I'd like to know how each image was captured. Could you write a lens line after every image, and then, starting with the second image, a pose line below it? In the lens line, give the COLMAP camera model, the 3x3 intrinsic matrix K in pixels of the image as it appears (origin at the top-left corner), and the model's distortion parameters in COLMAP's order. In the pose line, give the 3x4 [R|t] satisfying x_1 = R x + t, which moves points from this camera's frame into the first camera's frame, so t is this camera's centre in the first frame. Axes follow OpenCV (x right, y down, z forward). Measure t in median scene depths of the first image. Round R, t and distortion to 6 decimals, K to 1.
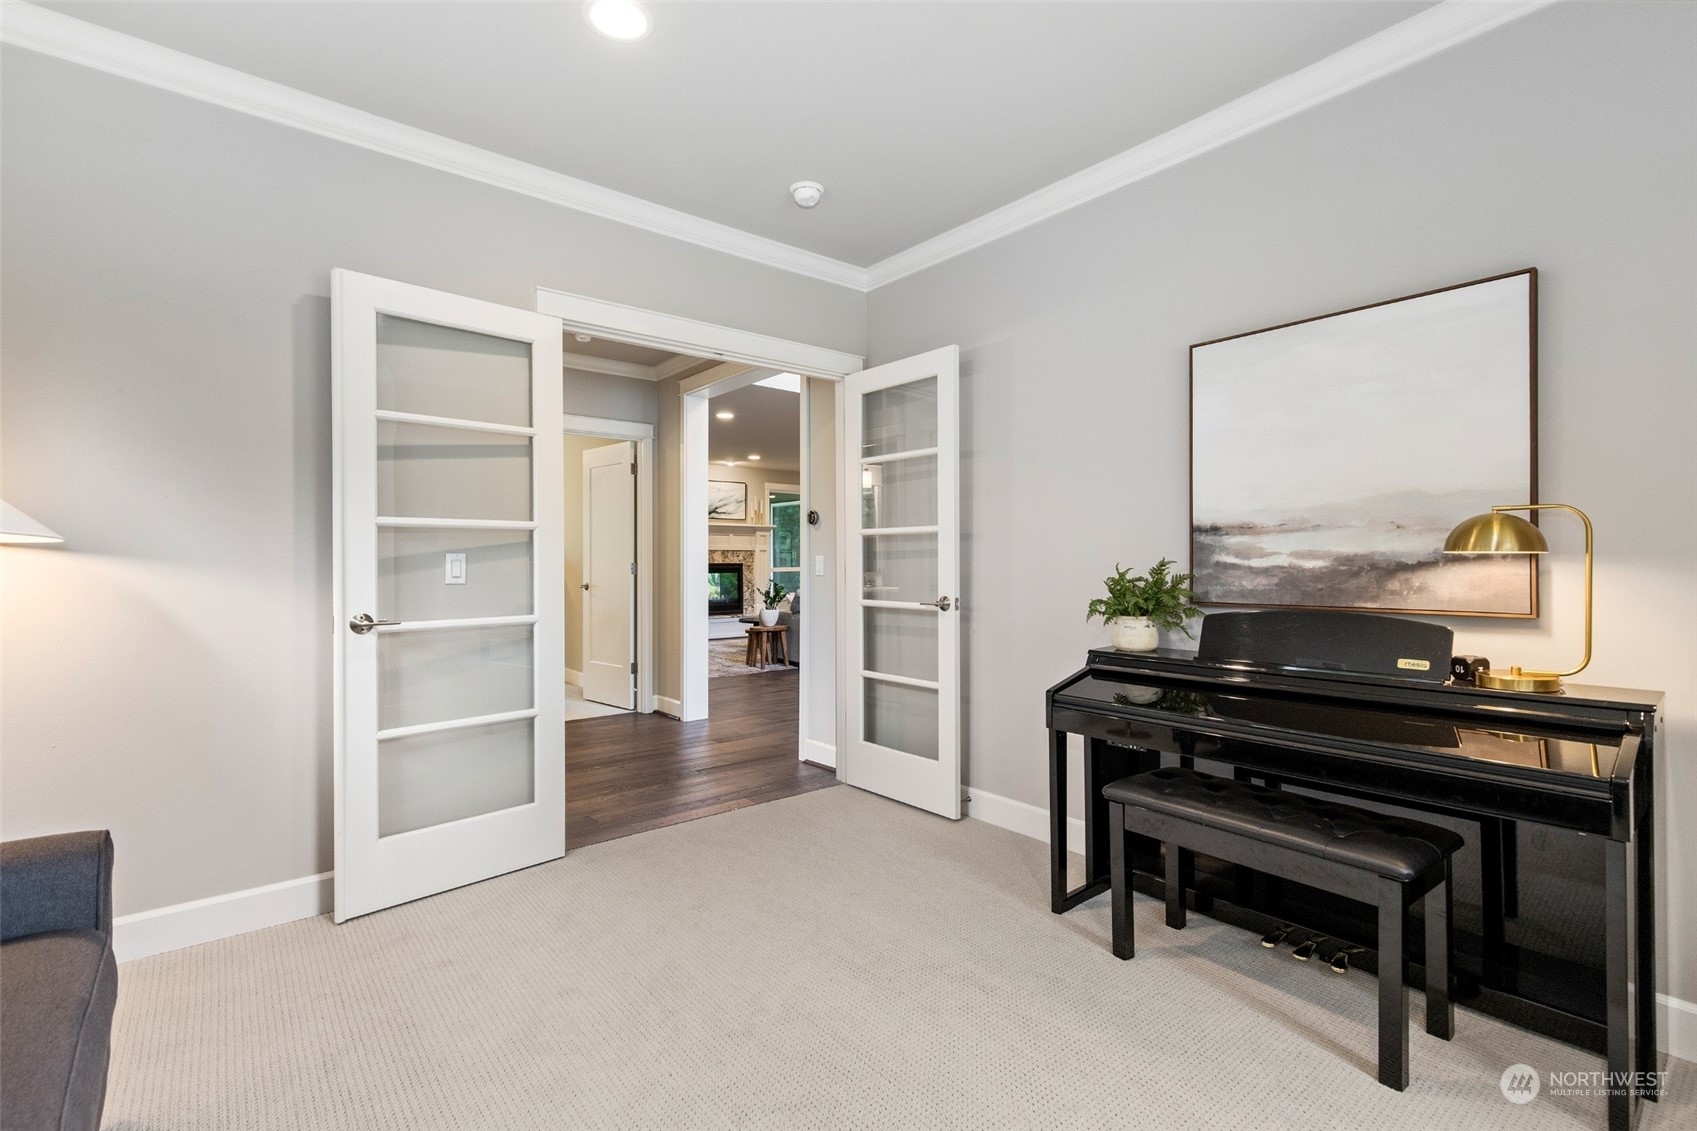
lens RADIAL K [[754.1, 0, 845.9], [0, 754.1, 558.9], [0, 0, 1]] dist [-0.000269, 0.000002]
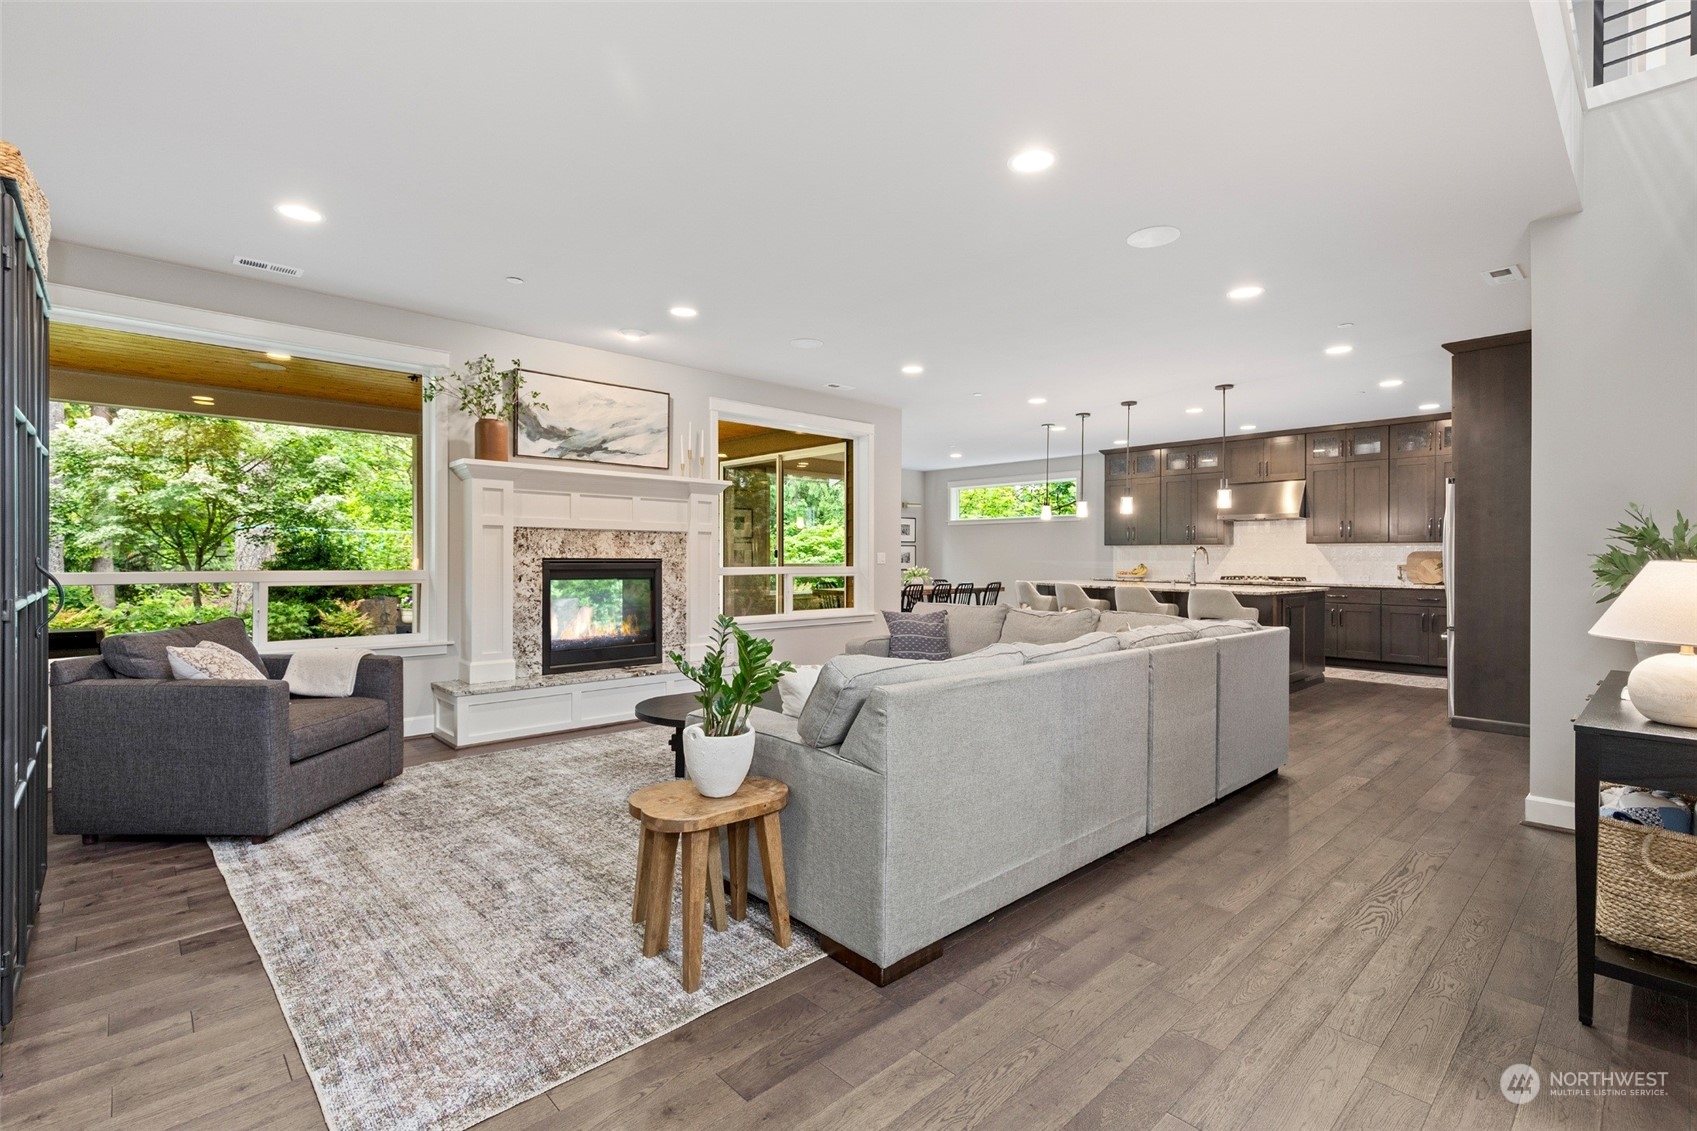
lens RADIAL K [[754.1, 0, 845.9], [0, 754.1, 558.9], [0, 0, 1]] dist [-0.000269, 0.000002]
pose [[0.997599, 0.005352, 0.069043, -0.053432], [-0.005611, 0.999978, 0.003559, 0.003761], [-0.069023, -0.003938, 0.997607, 0.517643]]
